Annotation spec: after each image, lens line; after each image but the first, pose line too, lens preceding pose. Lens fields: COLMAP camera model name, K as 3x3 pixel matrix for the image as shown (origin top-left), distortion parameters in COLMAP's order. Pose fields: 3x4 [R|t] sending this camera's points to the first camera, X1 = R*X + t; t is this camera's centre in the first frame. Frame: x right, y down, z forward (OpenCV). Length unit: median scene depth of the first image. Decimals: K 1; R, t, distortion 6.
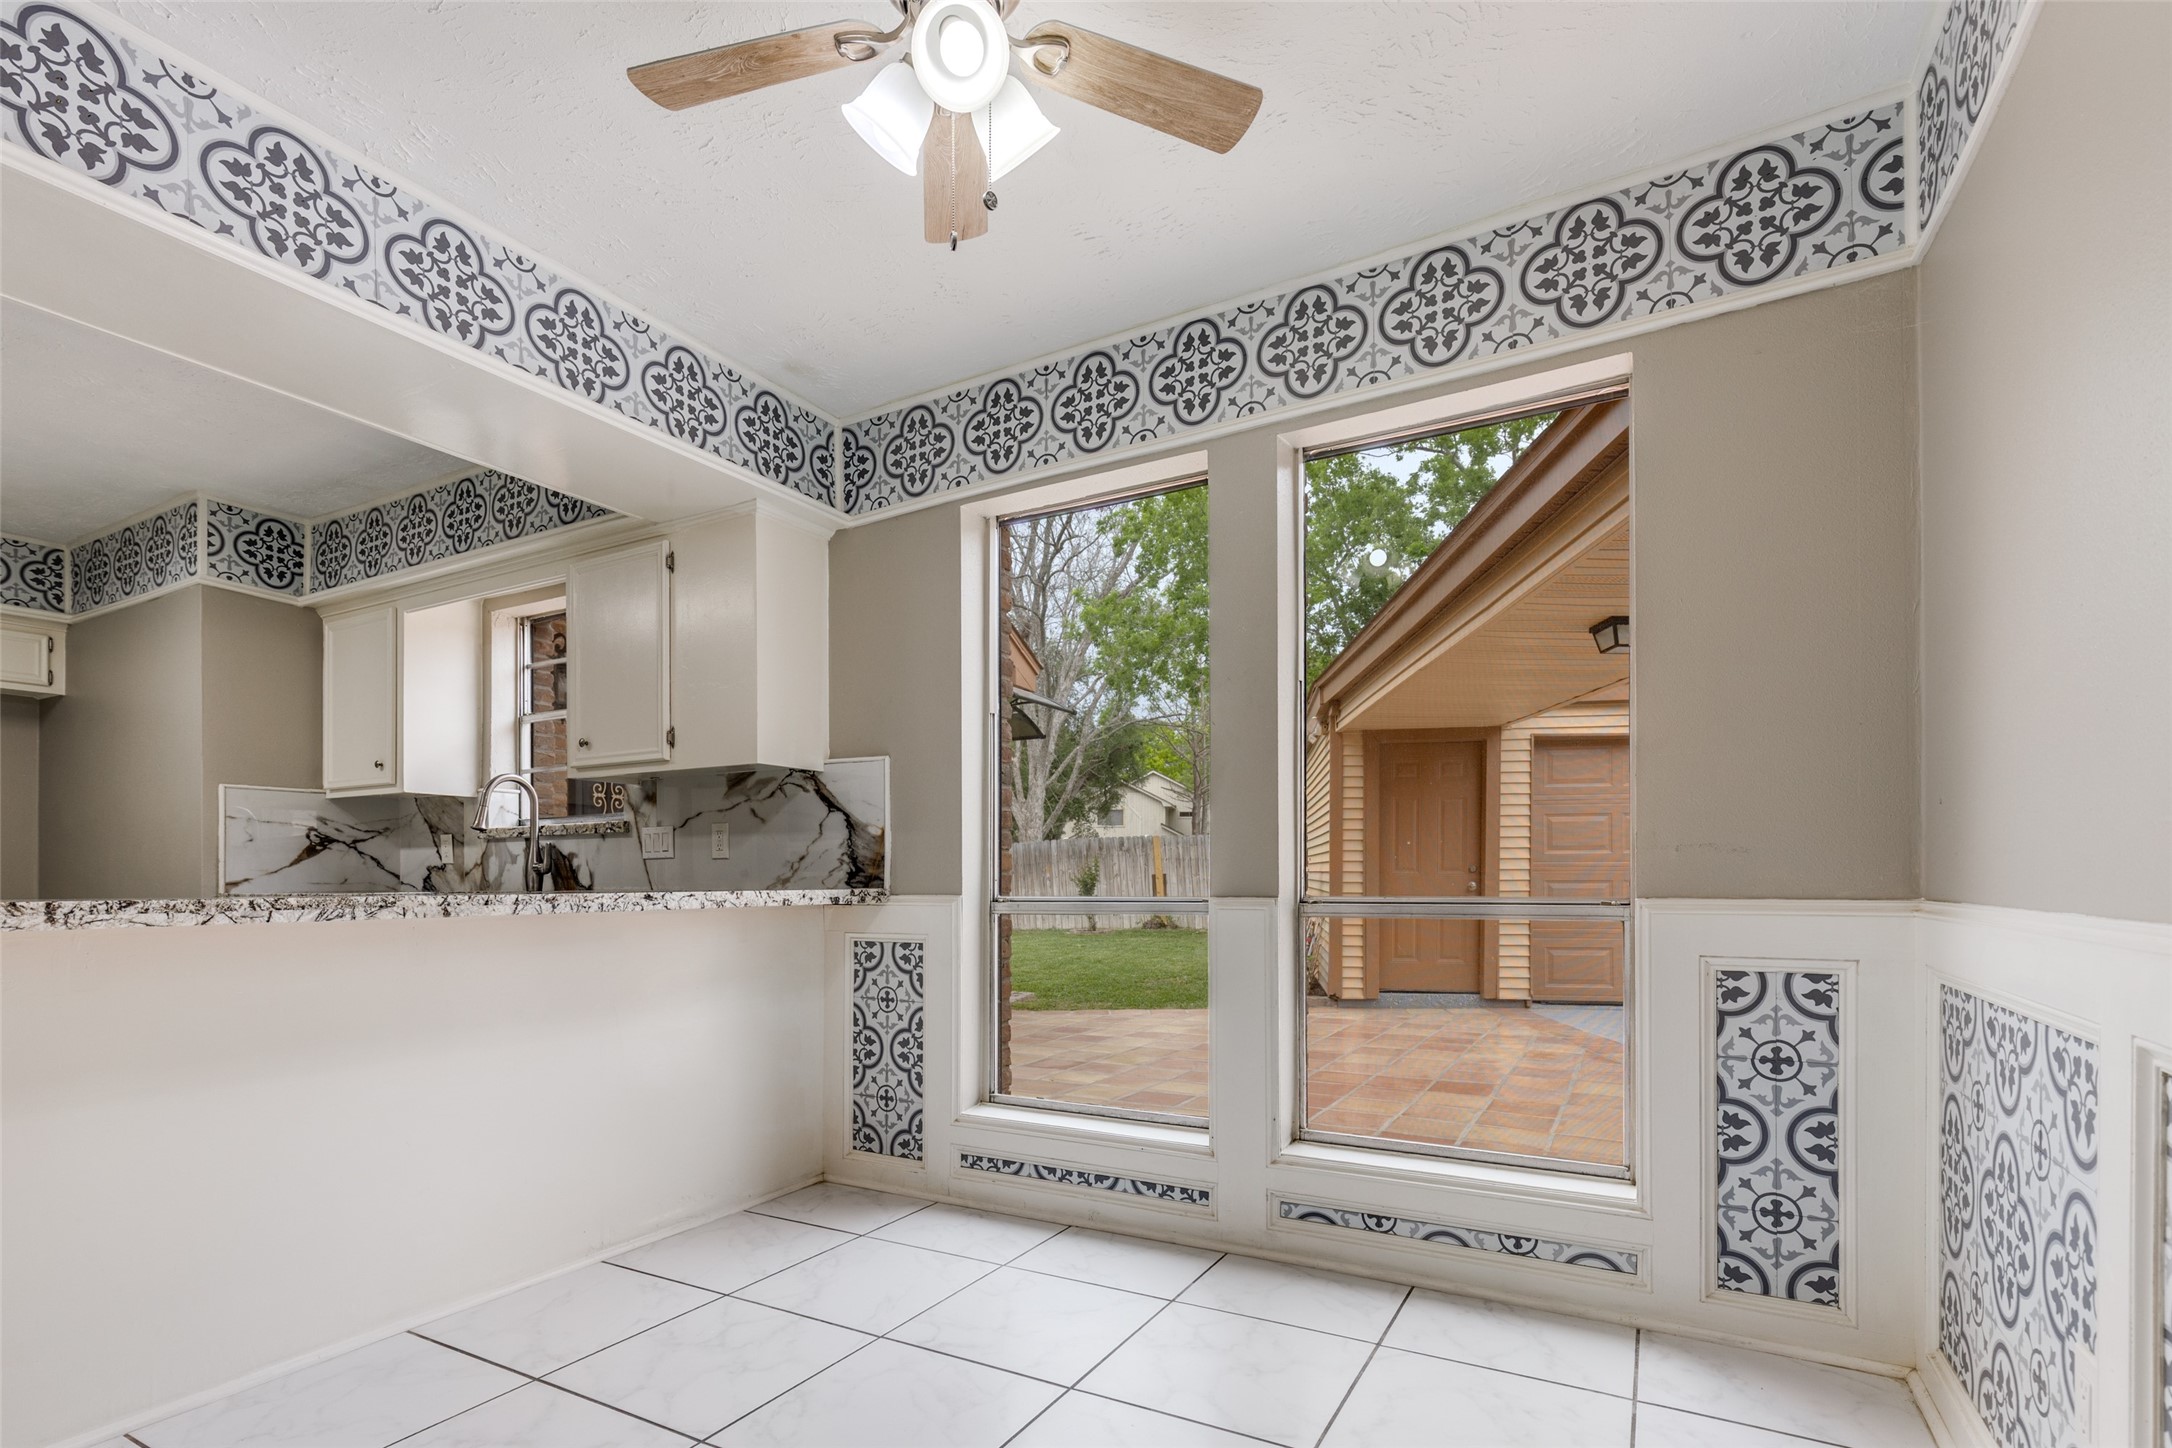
lens RADIAL K [[1032.1, 0, 1087.3], [0, 1032.1, 862.1], [0, 0, 1]] dist [0.001065, 0.000157]
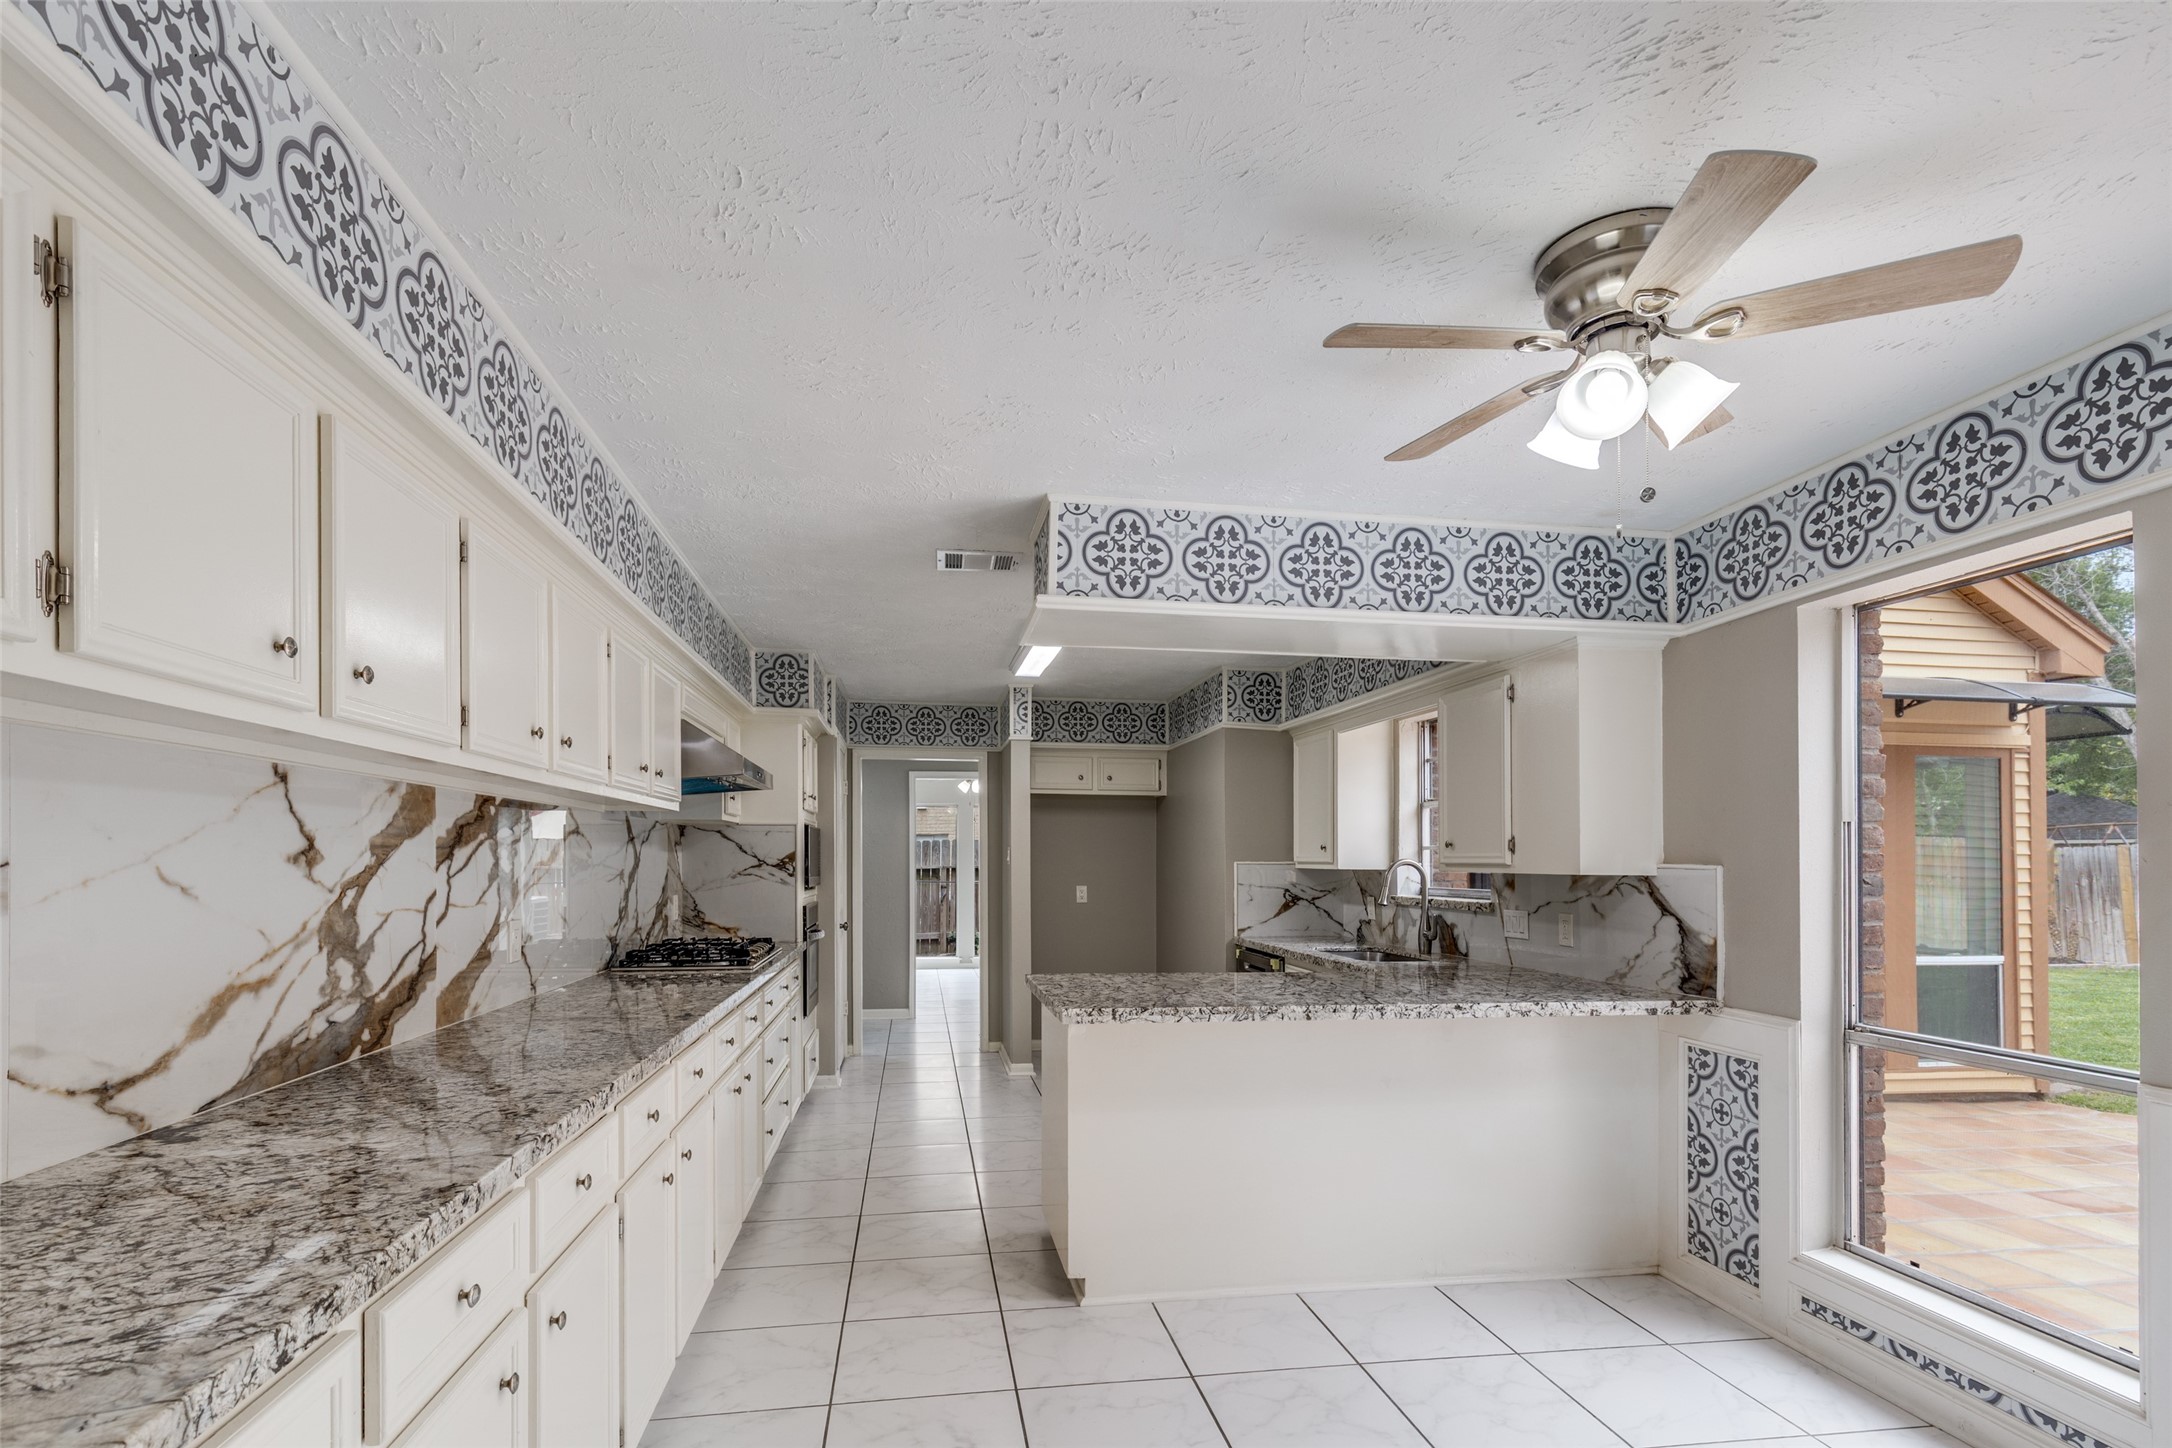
lens RADIAL K [[1015.7, 0, 1056.5], [0, 1015.7, 830.9], [0, 0, 1]] dist [-0.002942, 0.000337]
pose [[0.606538, -0.012501, -0.794956, 0.192134], [0.002247, 0.999899, -0.014010, -0.121859], [0.795051, 0.006711, 0.606505, -0.097940]]
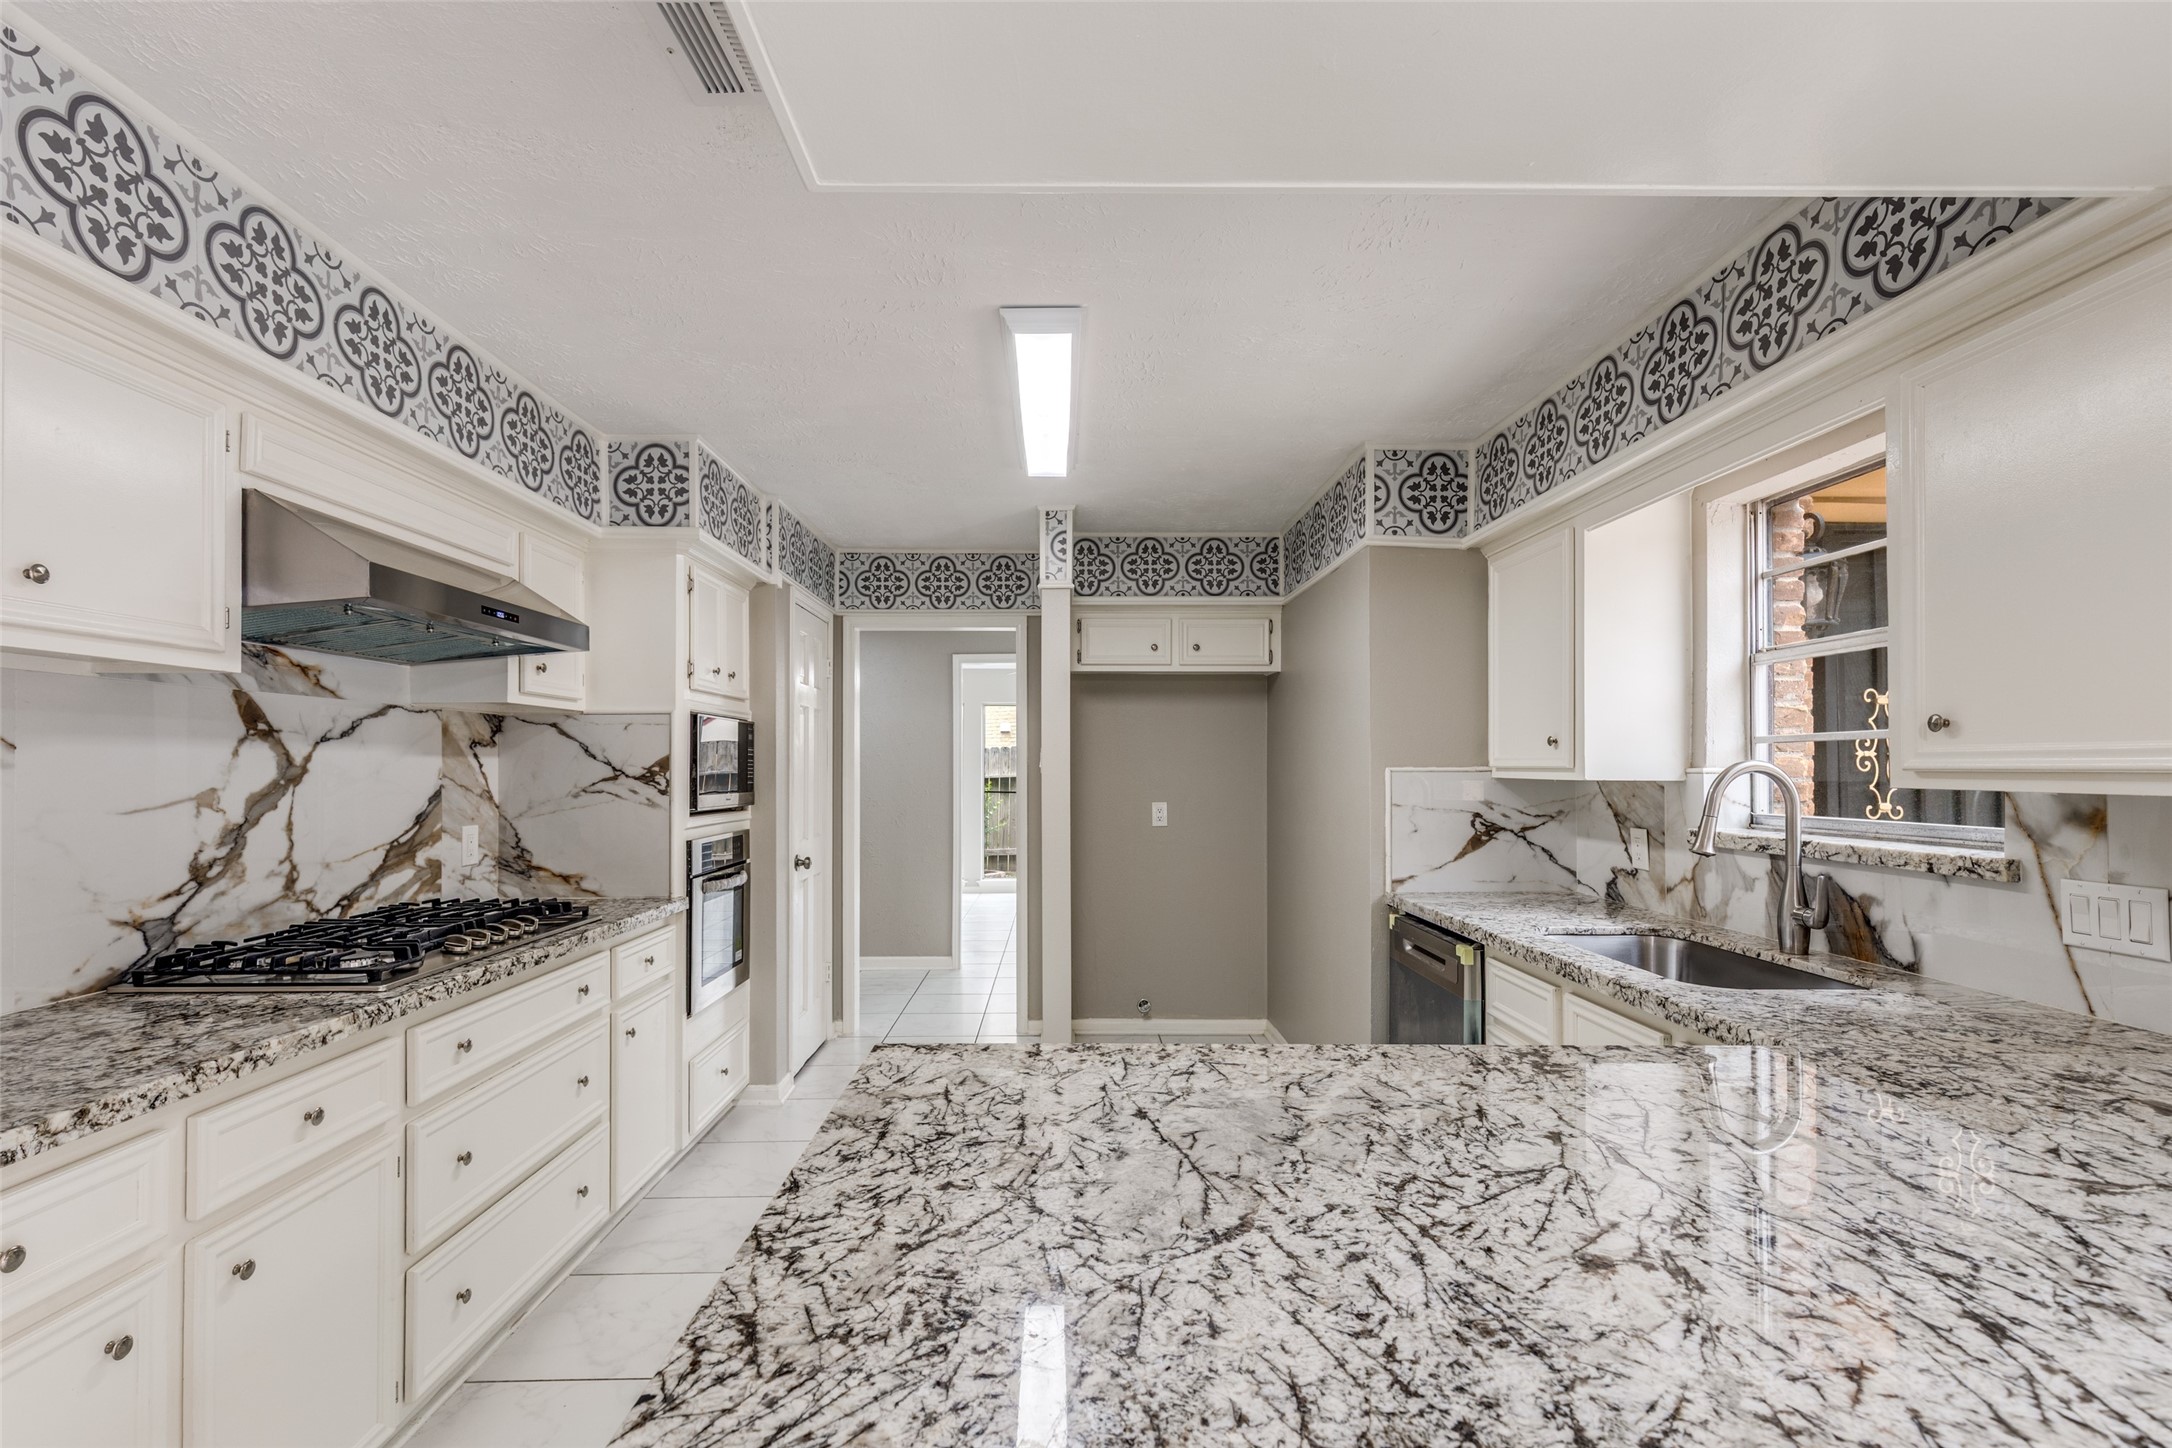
lens RADIAL K [[978.7, 0, 1066.8], [0, 978.7, 765.6], [0, 0, 1]] dist [0.009055, -0.000122]
pose [[0.494990, 0.006271, -0.868876, -0.297161], [0.009664, 0.999872, 0.012722, -0.110523], [0.868845, -0.014694, 0.494867, 0.419390]]
